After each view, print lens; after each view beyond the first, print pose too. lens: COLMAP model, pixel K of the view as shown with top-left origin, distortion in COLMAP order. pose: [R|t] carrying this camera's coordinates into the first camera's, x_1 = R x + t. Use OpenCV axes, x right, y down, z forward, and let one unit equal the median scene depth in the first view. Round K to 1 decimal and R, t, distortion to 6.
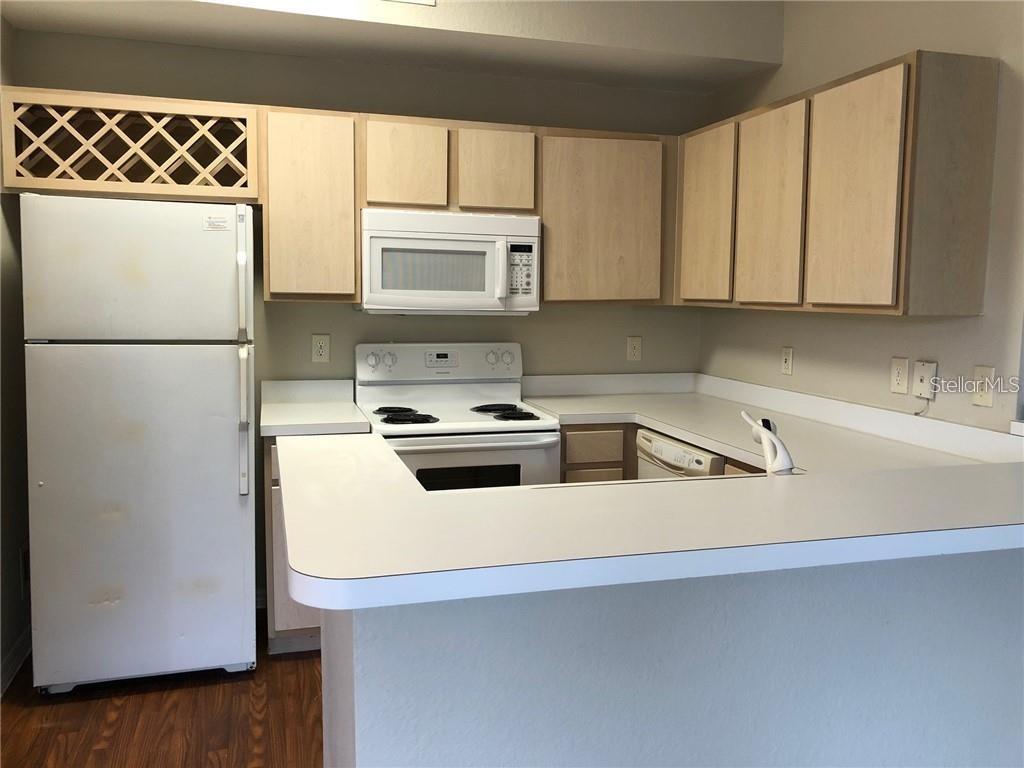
lens RADIAL K [[834.8, 0, 505.4], [0, 834.8, 383.5], [0, 0, 1]] dist [0.036046, -0.000333]
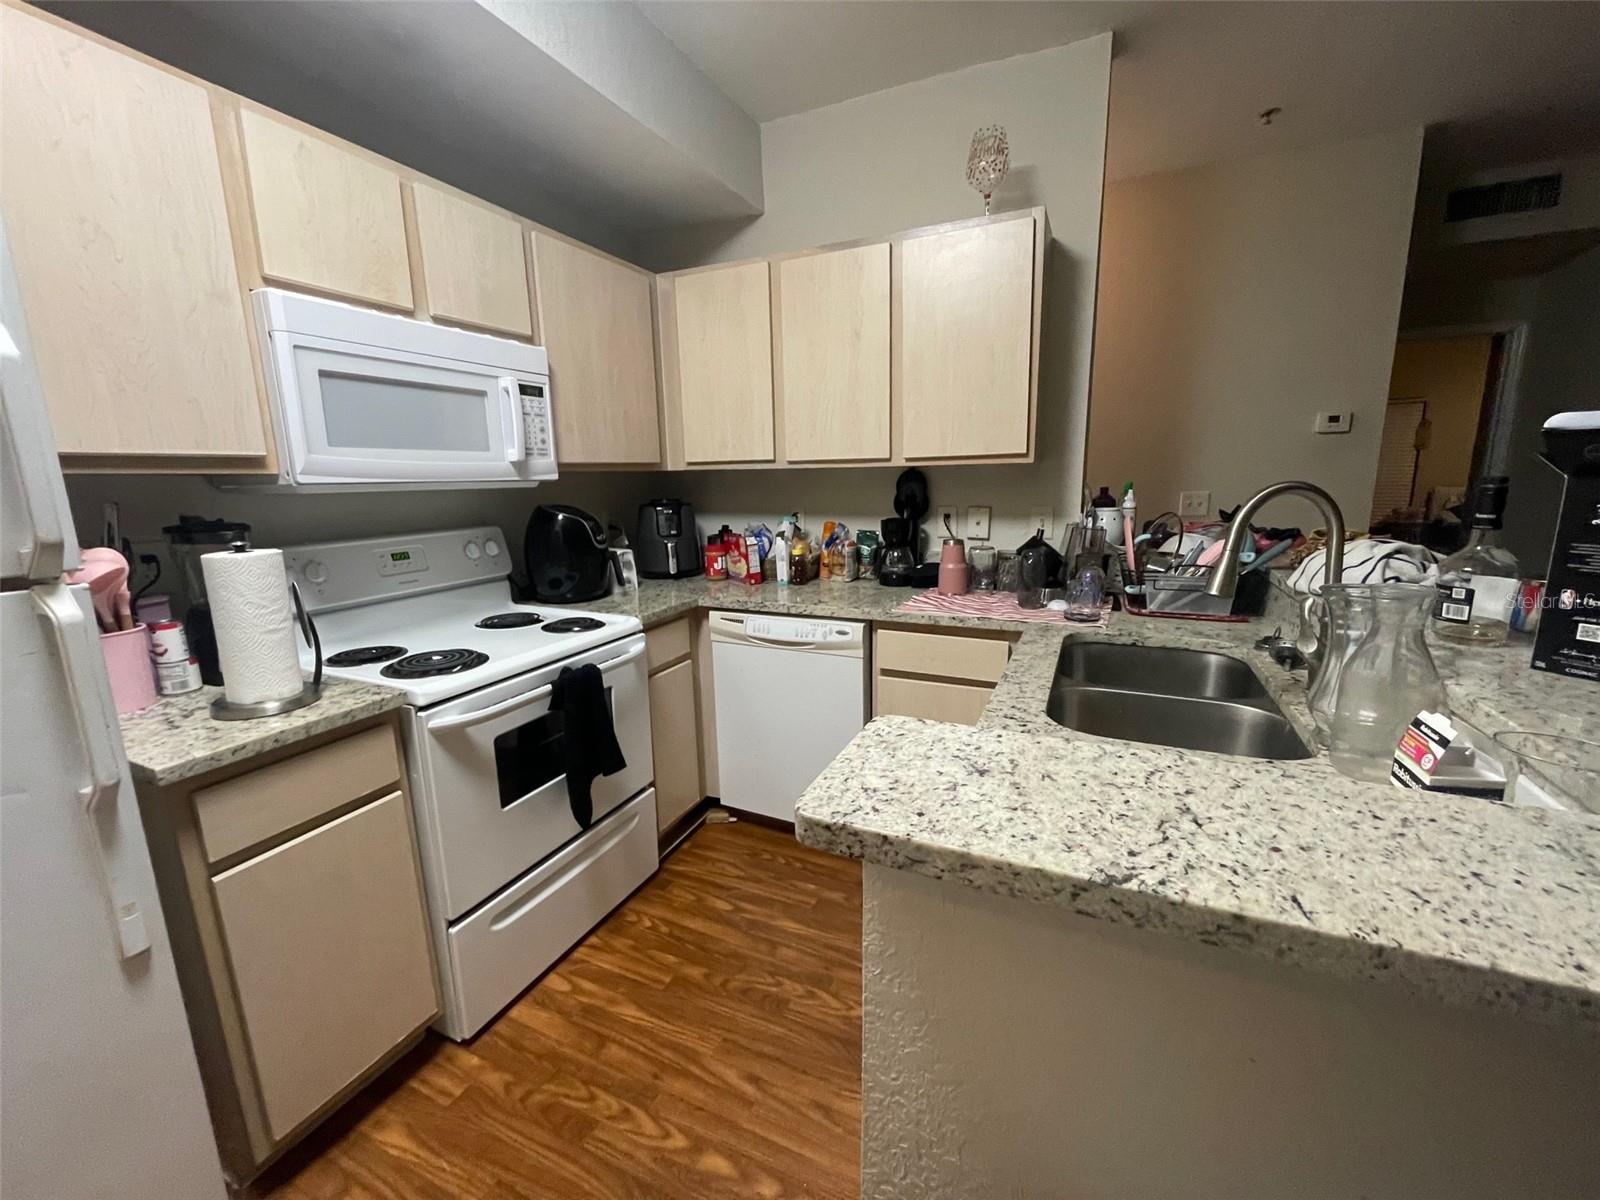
lens RADIAL K [[639.6, 0, 786.3], [0, 639.6, 601.0], [0, 0, 1]] dist [-0.011301, -0.000033]
pose [[0.650173, -0.171778, 0.740113, -0.271758], [0.108696, 0.985117, 0.133156, -0.034640], [-0.751971, -0.006127, 0.659168, 0.483388]]
